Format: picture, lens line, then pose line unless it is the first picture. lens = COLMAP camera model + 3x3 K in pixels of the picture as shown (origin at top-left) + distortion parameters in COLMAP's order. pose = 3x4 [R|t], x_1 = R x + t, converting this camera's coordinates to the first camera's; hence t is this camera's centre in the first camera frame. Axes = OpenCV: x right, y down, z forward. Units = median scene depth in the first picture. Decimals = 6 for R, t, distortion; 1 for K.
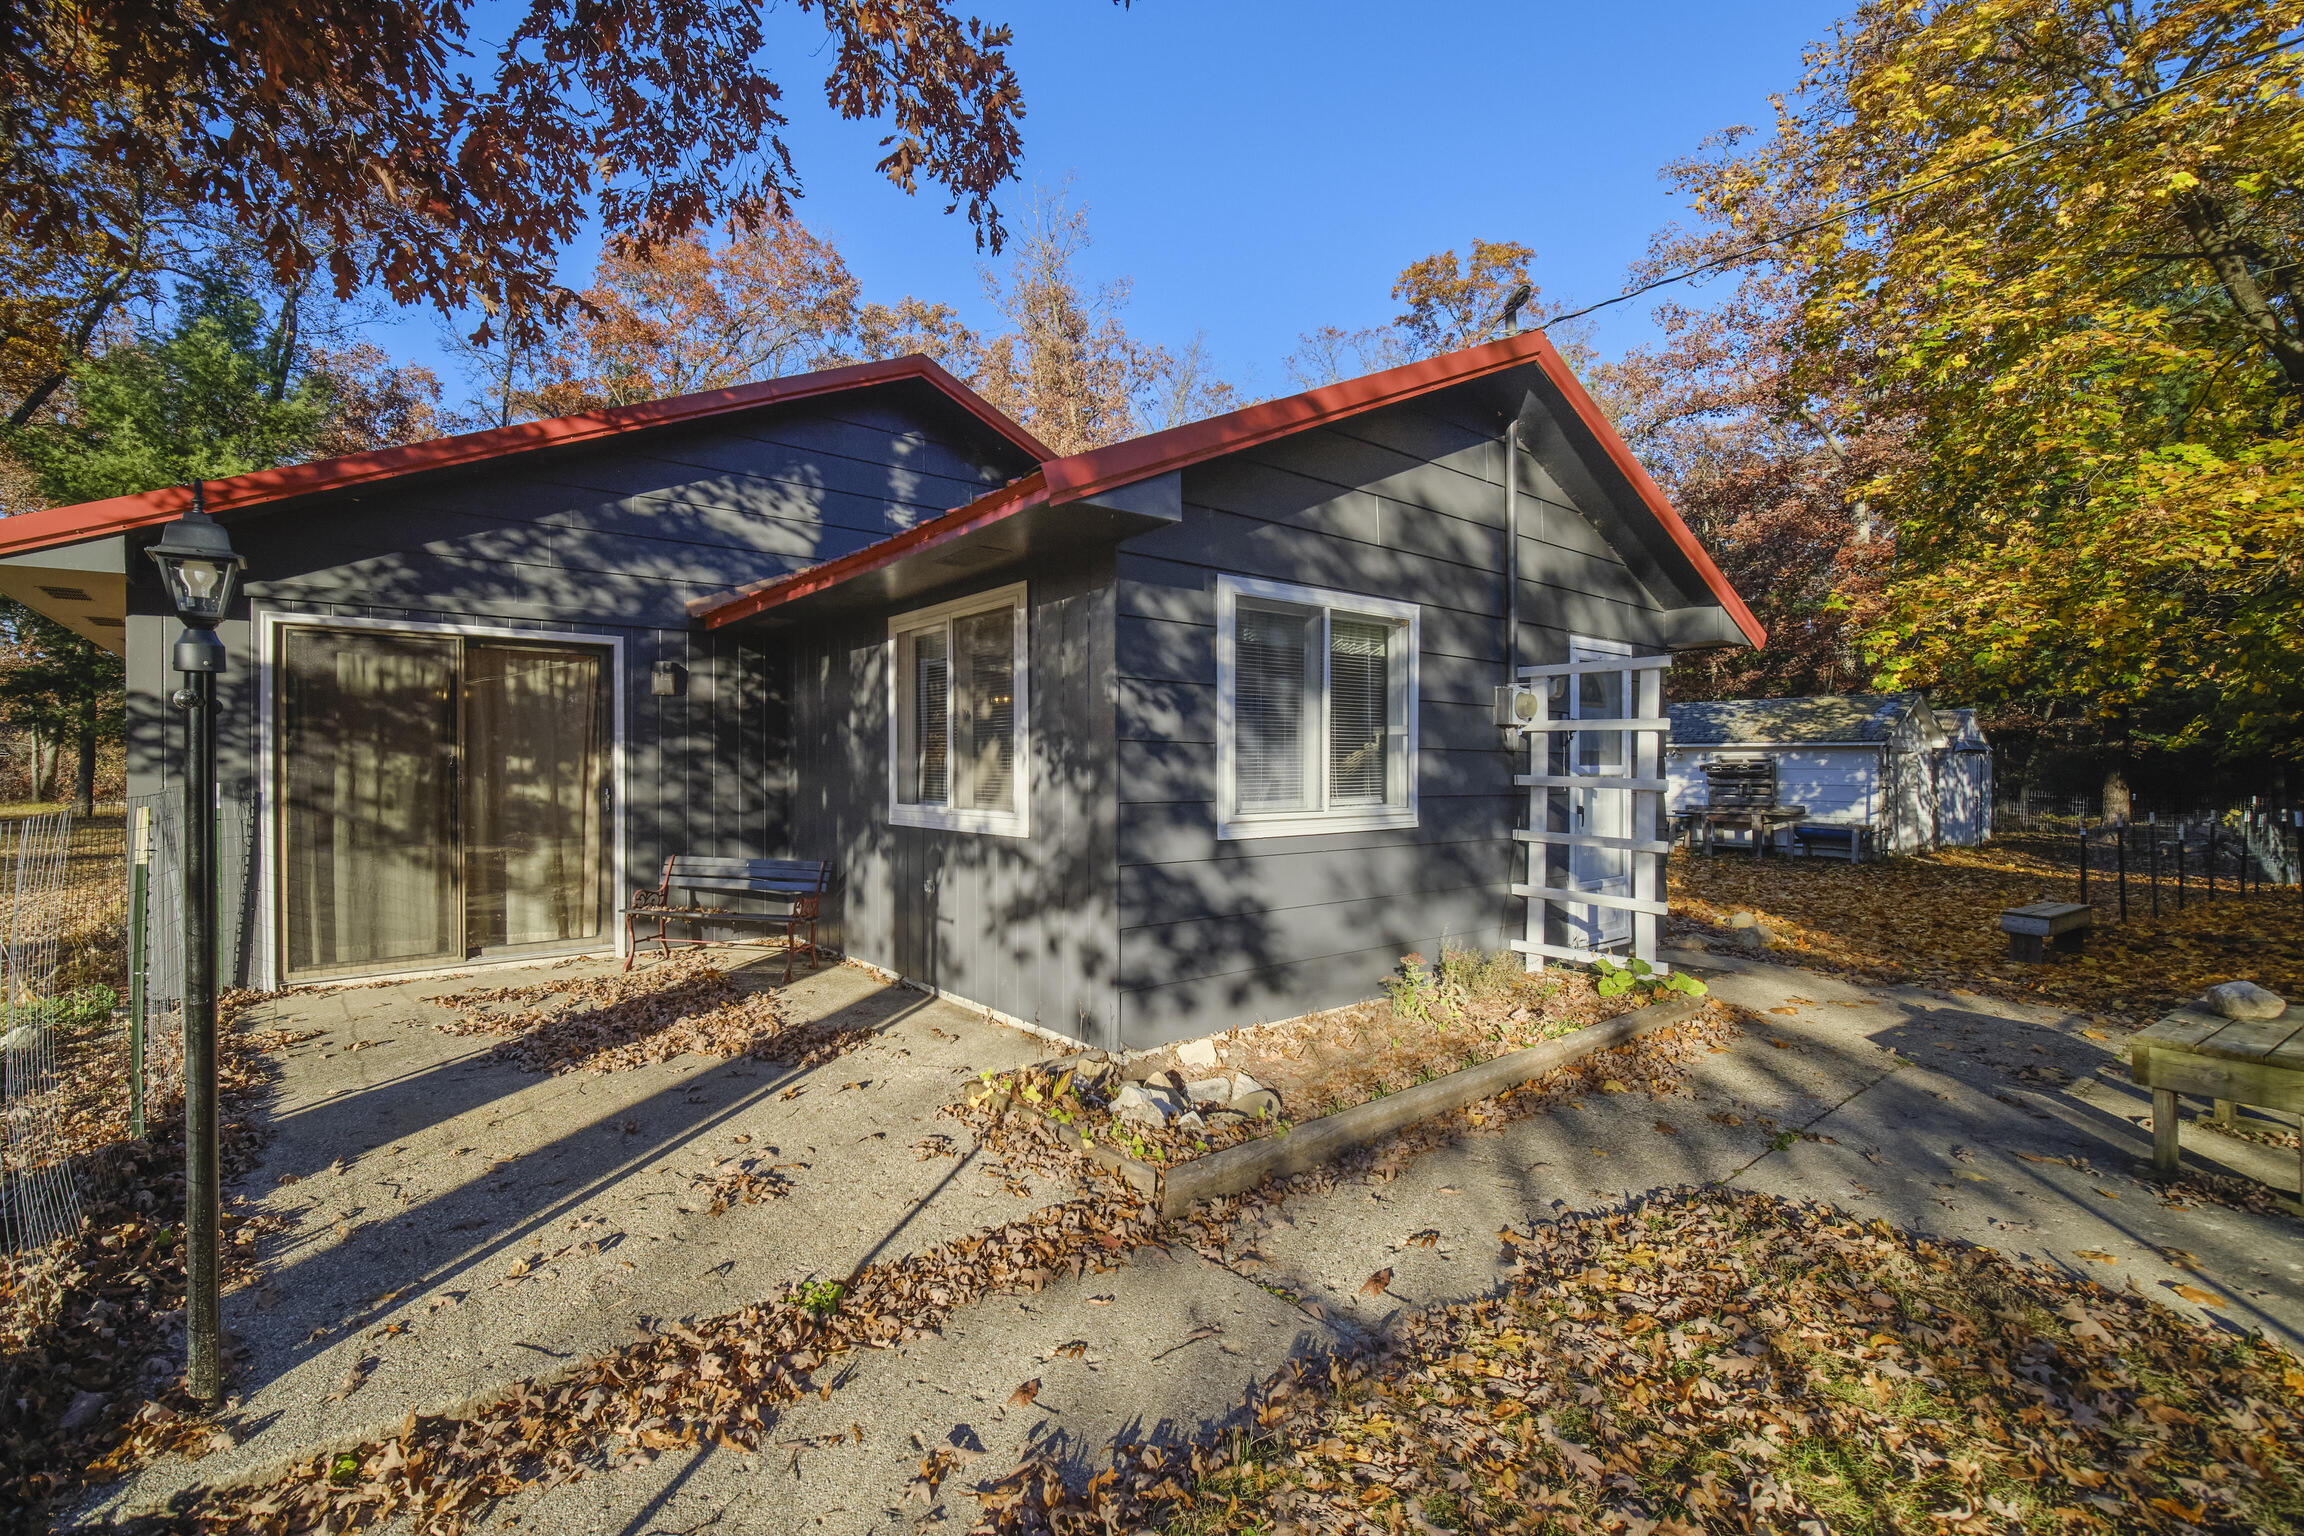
lens RADIAL K [[965.1, 0, 1015.7], [0, 965.1, 780.9], [0, 0, 1]] dist [0.009998, -0.000141]
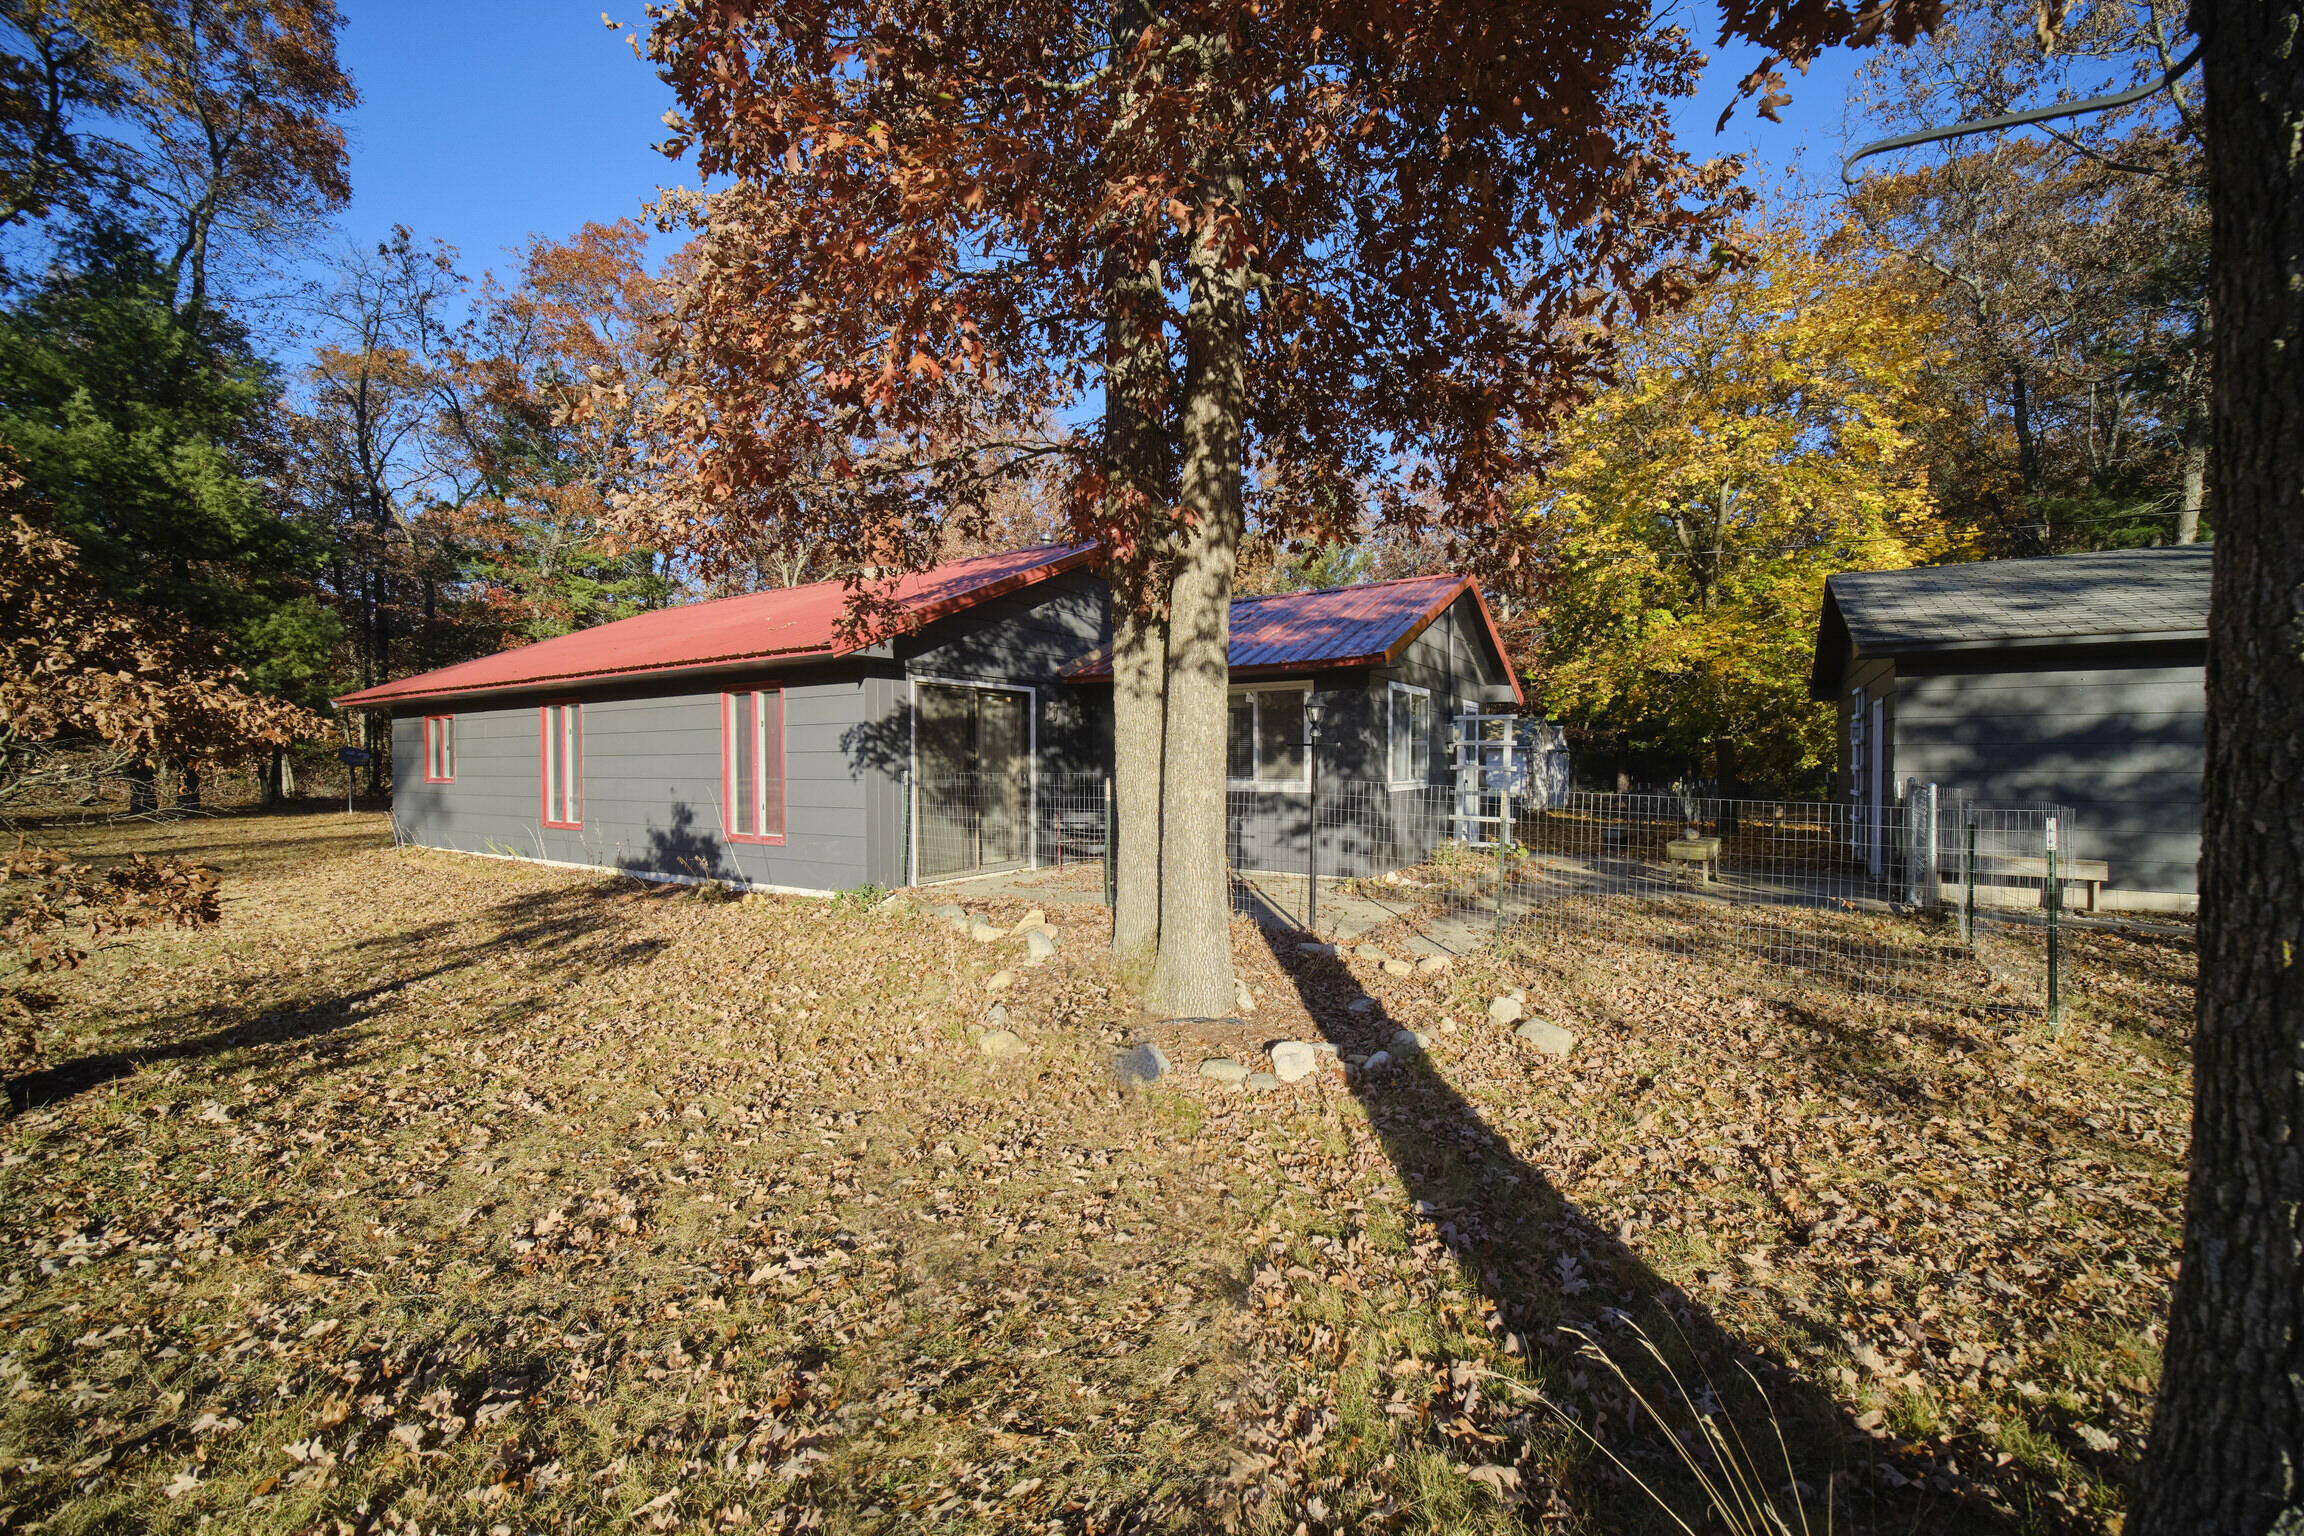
lens RADIAL K [[907.3, 0, 1152.0], [0, 907.3, 768.0], [0, 0, 1]] dist [-0.001146, 0.000208]
pose [[0.928018, -0.001758, 0.372530, -1.043382], [0.003757, 0.999982, -0.004641, 0.003136], [-0.372515, 0.005707, 0.928008, -0.755199]]
